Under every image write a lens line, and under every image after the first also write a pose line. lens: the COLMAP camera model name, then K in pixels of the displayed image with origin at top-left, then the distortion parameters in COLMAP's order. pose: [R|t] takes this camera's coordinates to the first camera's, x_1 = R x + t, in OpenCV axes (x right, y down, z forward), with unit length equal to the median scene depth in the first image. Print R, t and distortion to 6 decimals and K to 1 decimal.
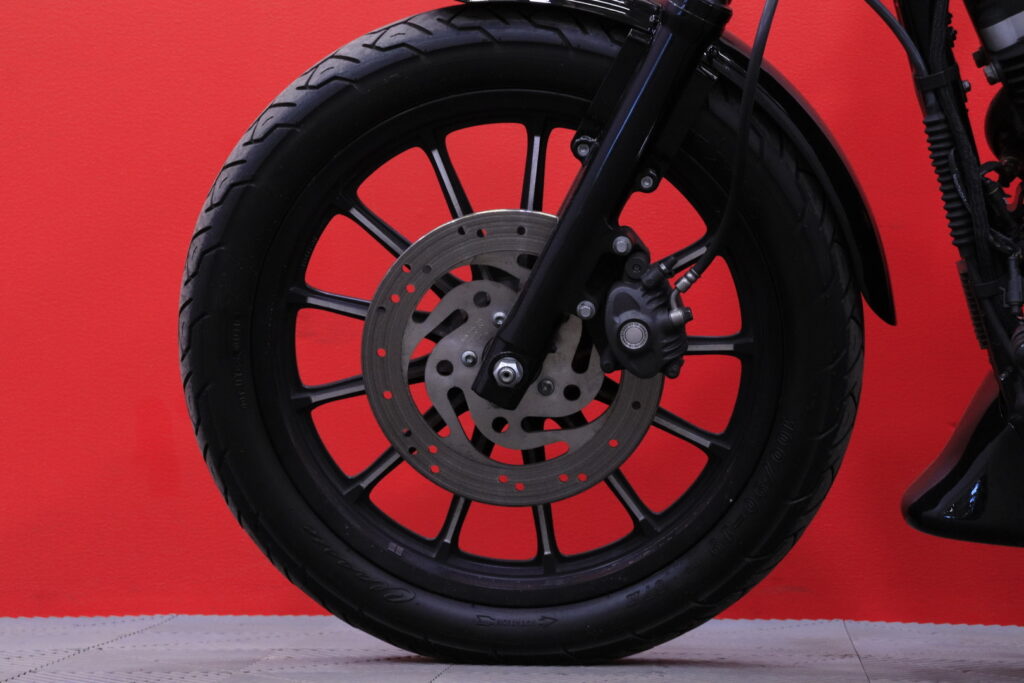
lens RADIAL K [[2429.7, 0, 508.8], [0, 2429.7, 338.4], [0, 0, 1]] dist [0.339036, 0.000000]
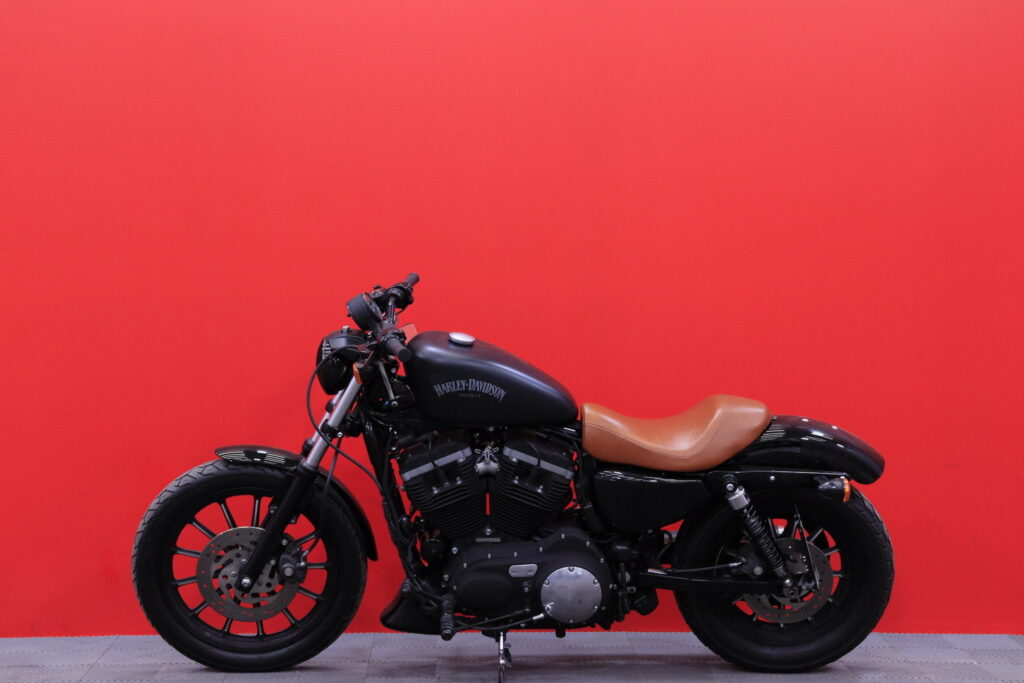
lens RADIAL K [[1906.1, 0, 516.1], [0, 1906.1, 341.1], [0, 0, 1]] dist [0.187884, 0.000000]
pose [[0.992361, 0.000746, 0.123367, 0.036212], [-0.009734, 0.997338, 0.072265, -0.443010], [-0.122985, -0.072914, 0.989726, -1.322269]]
